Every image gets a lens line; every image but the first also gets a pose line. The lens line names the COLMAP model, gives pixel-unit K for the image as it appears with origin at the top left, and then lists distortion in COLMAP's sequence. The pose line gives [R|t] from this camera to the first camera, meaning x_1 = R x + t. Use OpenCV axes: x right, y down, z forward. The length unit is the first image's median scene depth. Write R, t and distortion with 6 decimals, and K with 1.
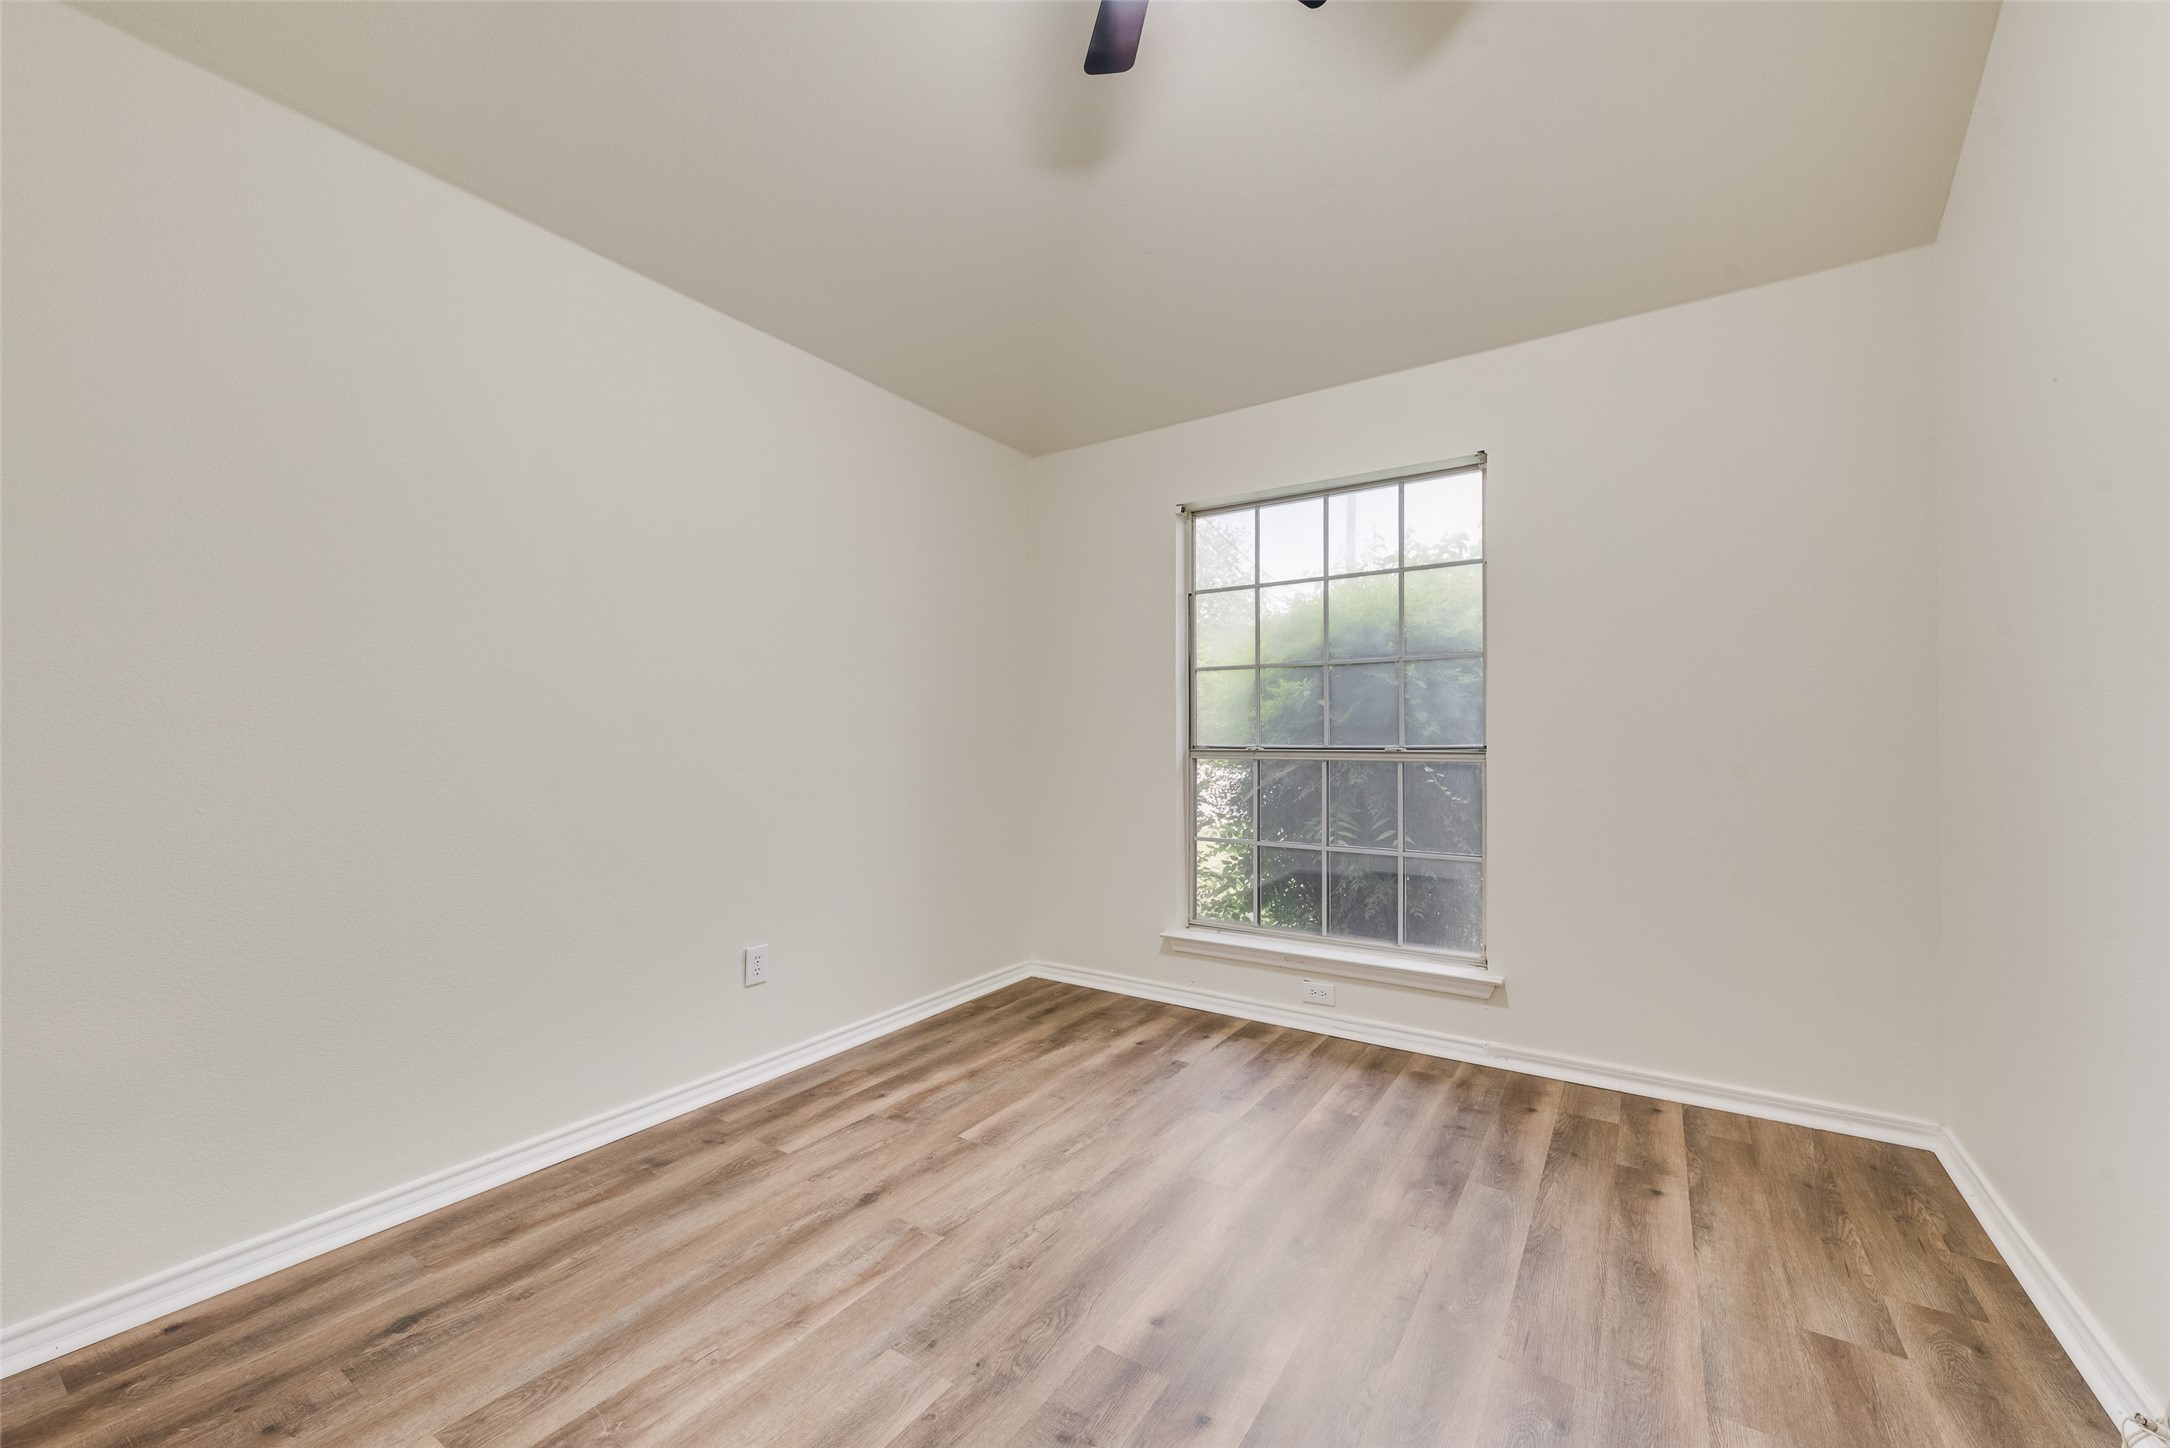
lens RADIAL K [[849.0, 0, 1089.4], [0, 849.0, 737.7], [0, 0, 1]] dist [0.000393, 0.000061]
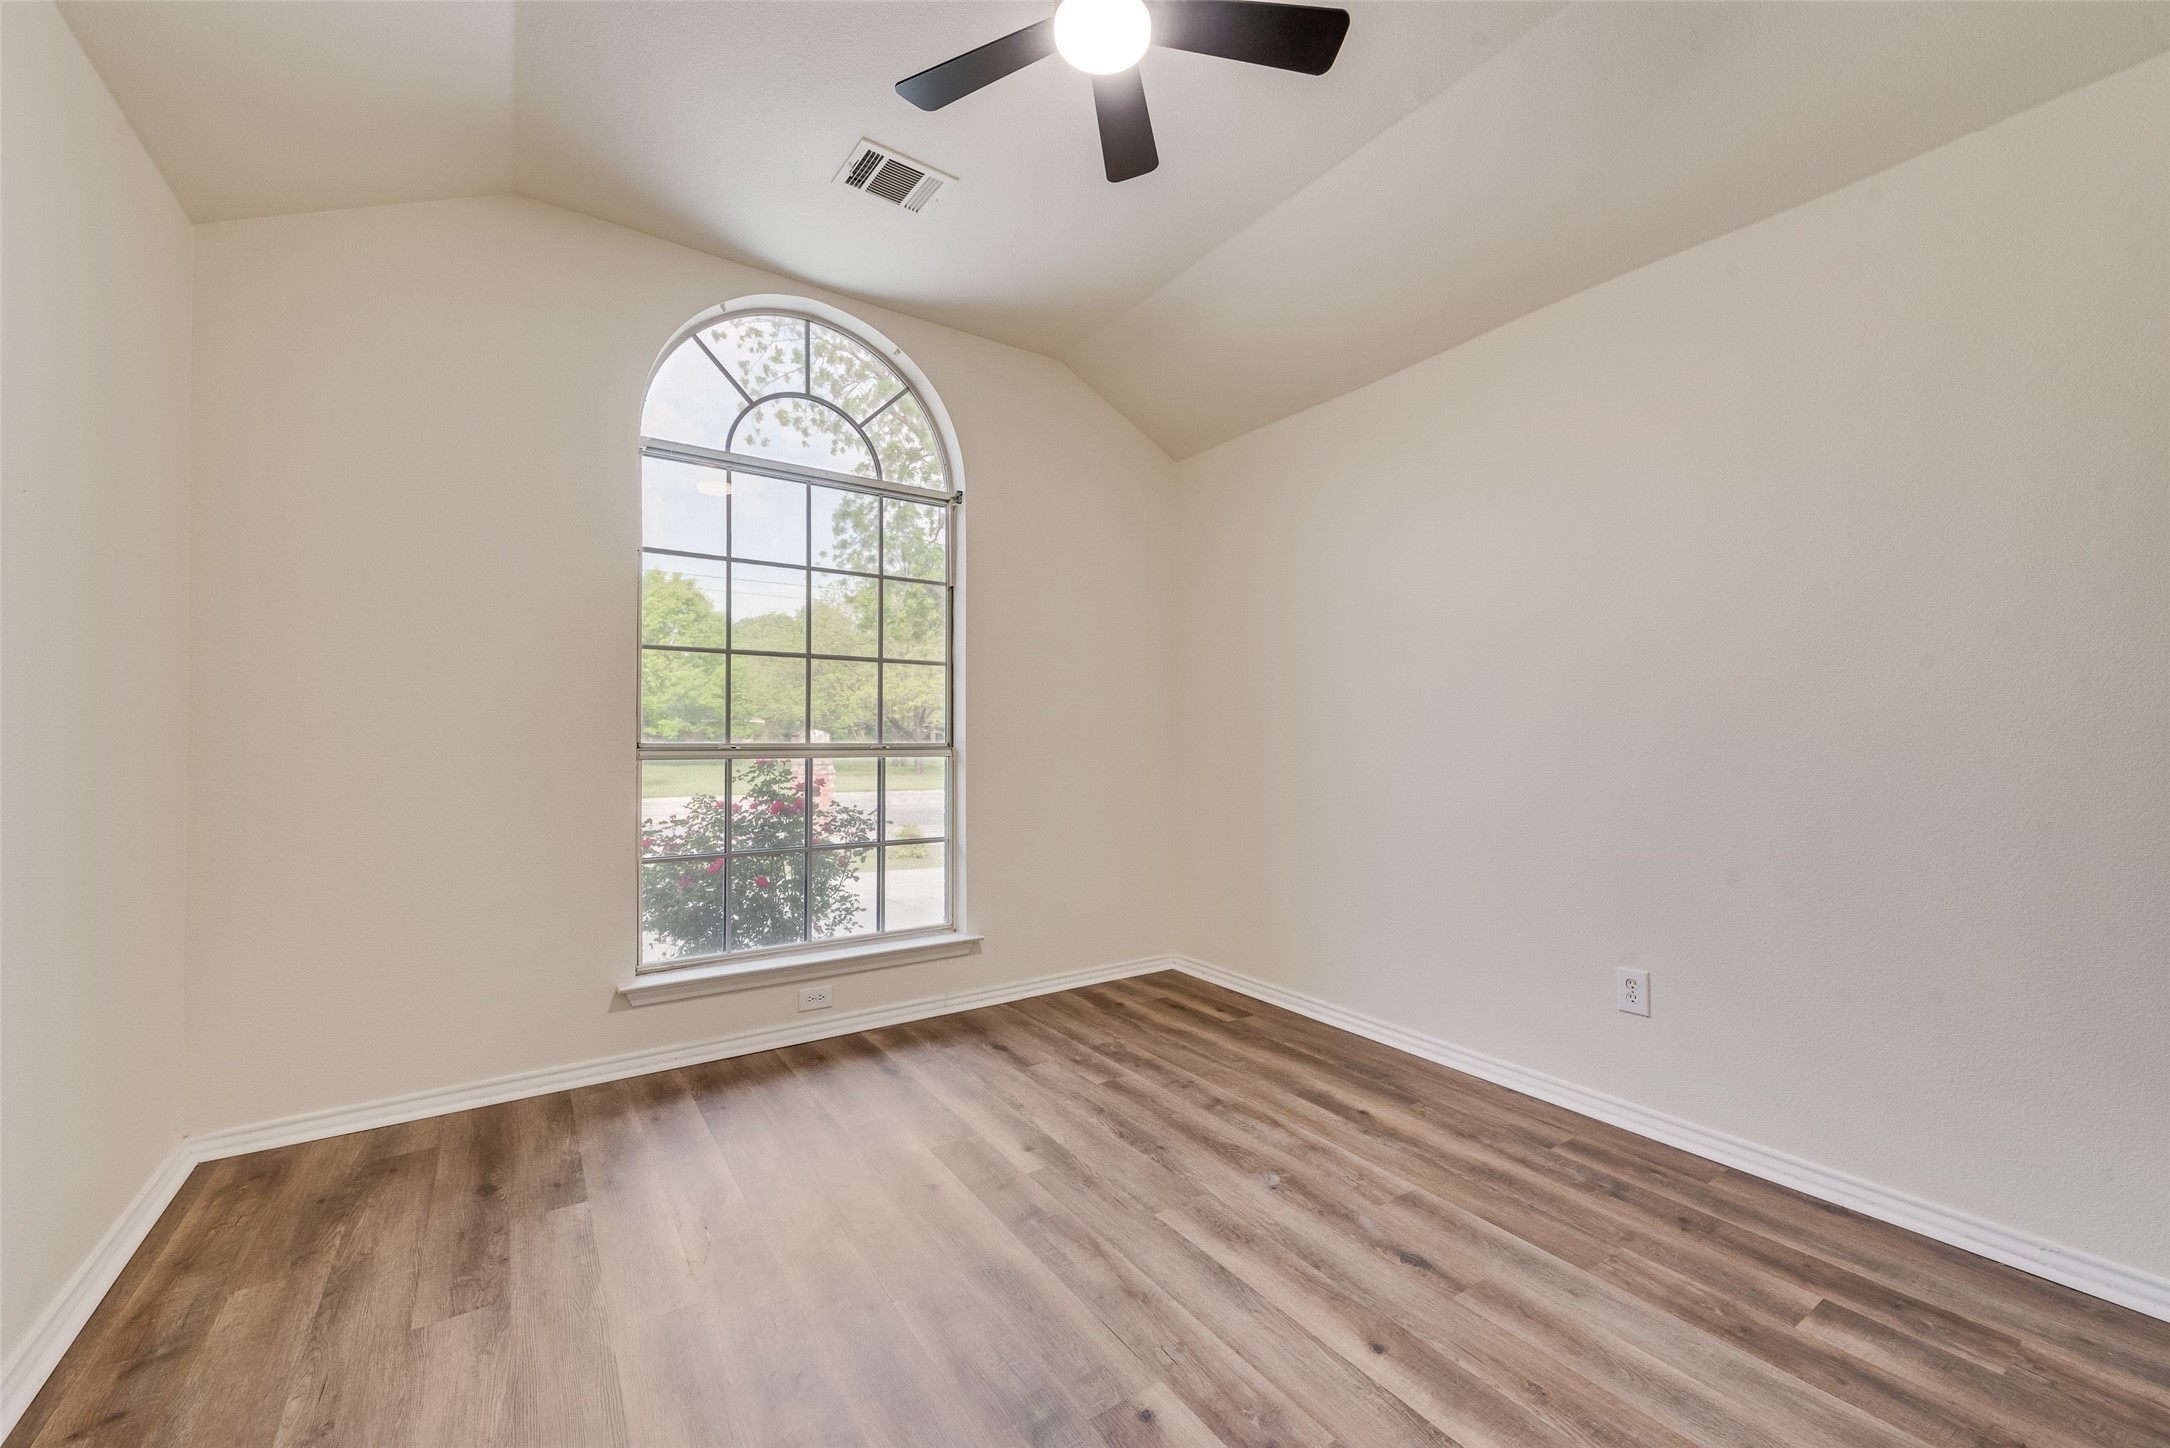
lens RADIAL K [[849.0, 0, 1089.4], [0, 849.0, 737.7], [0, 0, 1]] dist [0.000393, 0.000061]
pose [[0.370414, 0.001956, 0.928865, -0.549620], [-0.003578, 0.999993, -0.000679, 0.002476], [-0.928860, -0.003072, 0.370419, 0.373767]]
